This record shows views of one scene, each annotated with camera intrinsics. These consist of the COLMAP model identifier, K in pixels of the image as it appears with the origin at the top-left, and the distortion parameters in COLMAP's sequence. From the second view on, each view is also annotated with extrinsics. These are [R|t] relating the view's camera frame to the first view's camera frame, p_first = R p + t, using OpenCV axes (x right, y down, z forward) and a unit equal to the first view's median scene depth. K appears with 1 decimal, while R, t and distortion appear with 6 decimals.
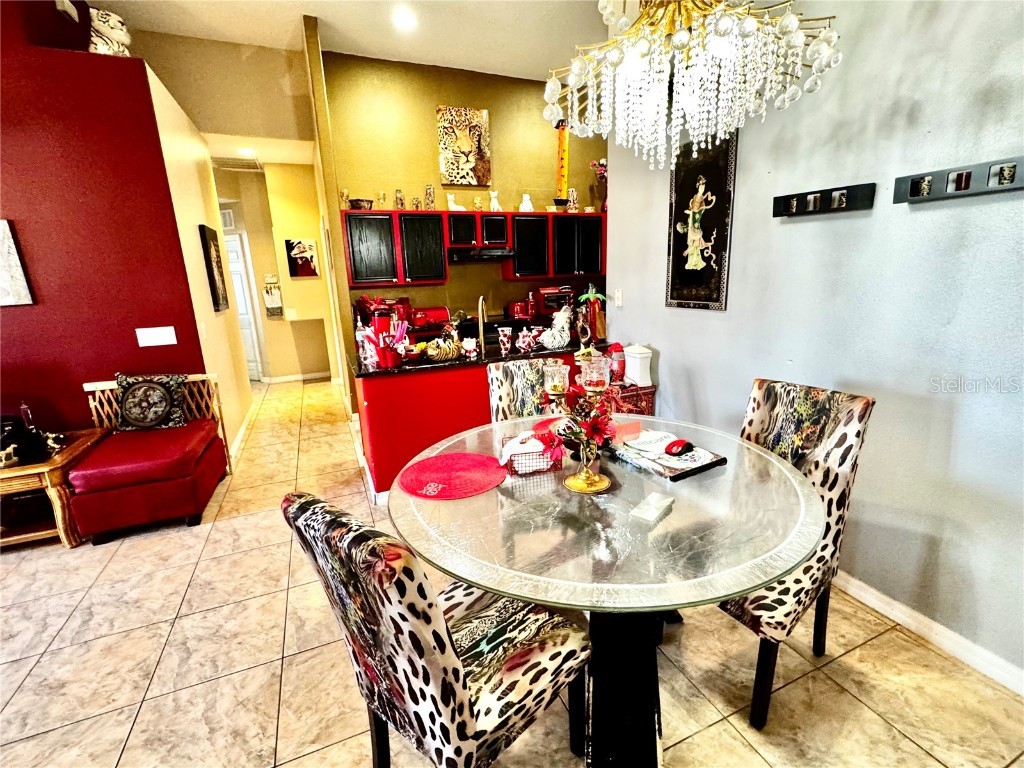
lens RADIAL K [[461.6, 0, 515.6], [0, 461.6, 383.9], [0, 0, 1]] dist [-0.000731, -0.000209]
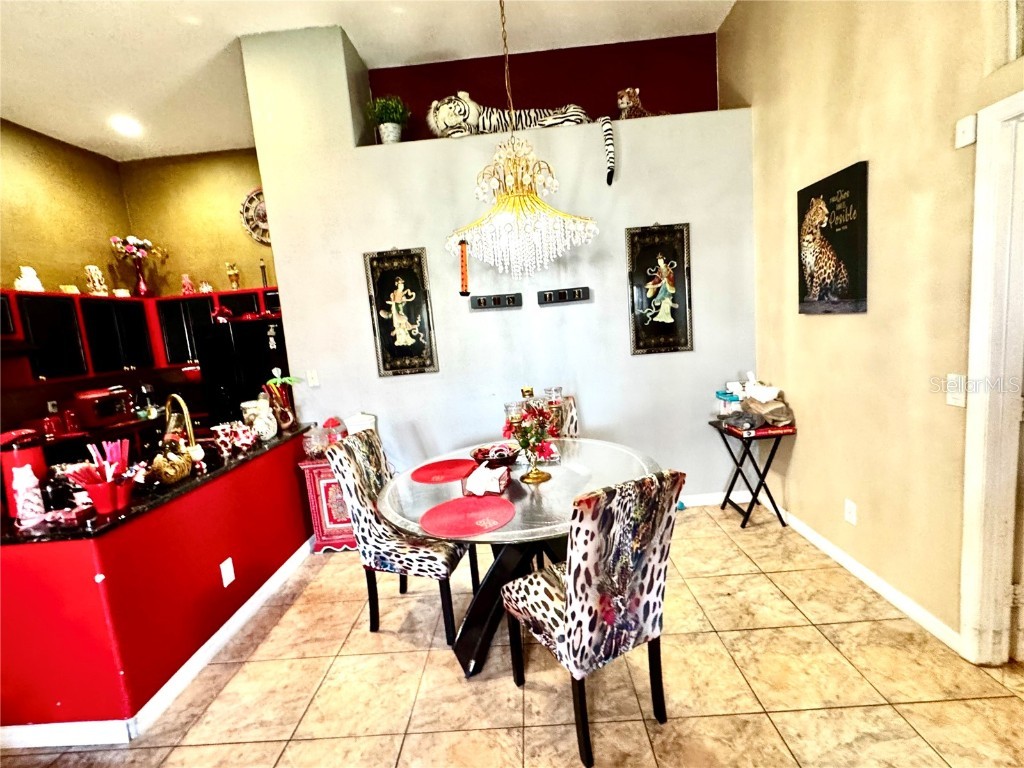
lens RADIAL K [[461.6, 0, 515.6], [0, 461.6, 383.9], [0, 0, 1]] dist [-0.000731, -0.000209]
pose [[0.413904, -0.117941, 0.902648, -0.667022], [0.284747, 0.958588, -0.005319, -0.047276], [-0.864640, 0.259228, 0.430347, 0.197515]]
